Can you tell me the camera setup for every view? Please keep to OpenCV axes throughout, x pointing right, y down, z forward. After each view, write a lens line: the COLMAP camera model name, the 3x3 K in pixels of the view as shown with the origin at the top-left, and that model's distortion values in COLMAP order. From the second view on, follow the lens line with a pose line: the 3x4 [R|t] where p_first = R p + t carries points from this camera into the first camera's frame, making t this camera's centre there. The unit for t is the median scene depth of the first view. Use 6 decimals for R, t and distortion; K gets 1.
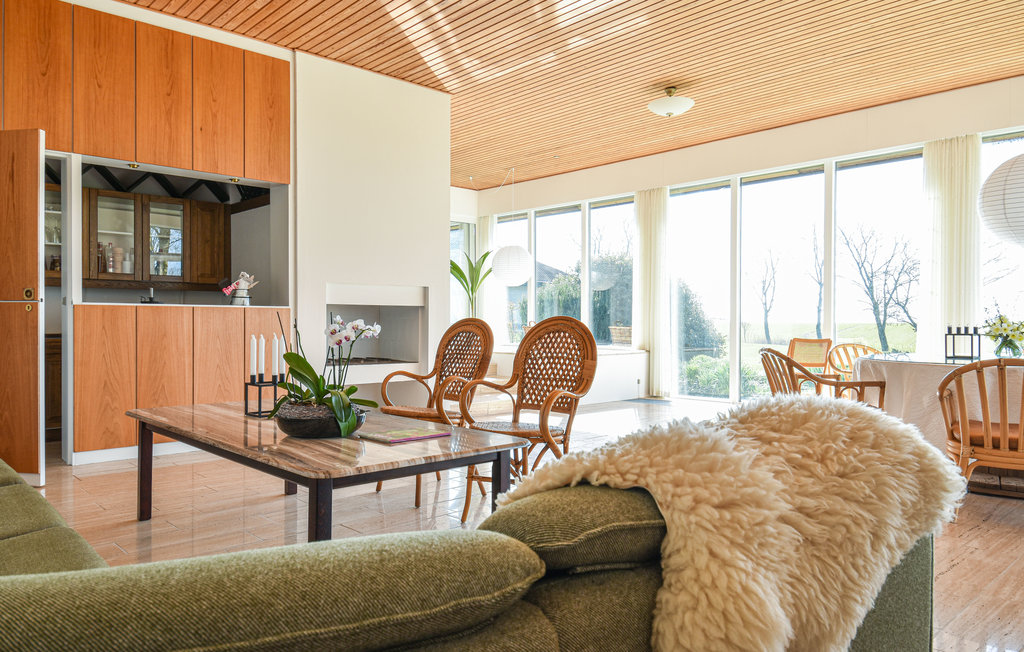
lens RADIAL K [[699.0, 0, 512.0], [0, 699.0, 326.0], [0, 0, 1]] dist [0.062750, 0.000849]
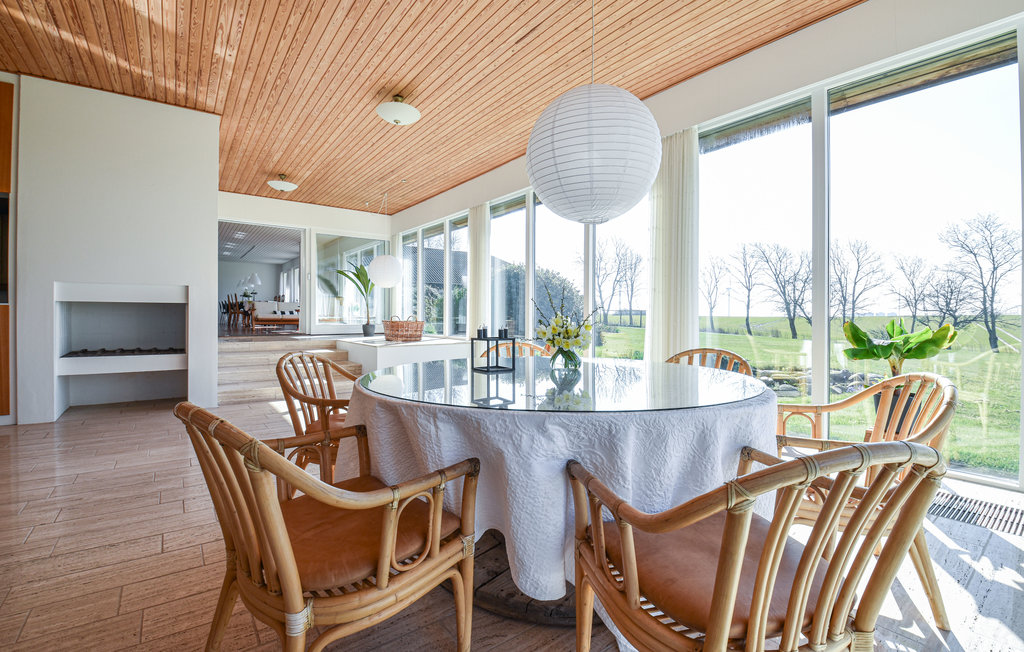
lens RADIAL K [[454.0, 0, 512.0], [0, 454.0, 326.0], [0, 0, 1]] dist [0.001899, -0.018085]
pose [[0.993771, 0.007135, -0.111217, 0.462810], [-0.005001, 0.999798, 0.019452, -0.007748], [0.111333, -0.018774, 0.993606, 0.344832]]
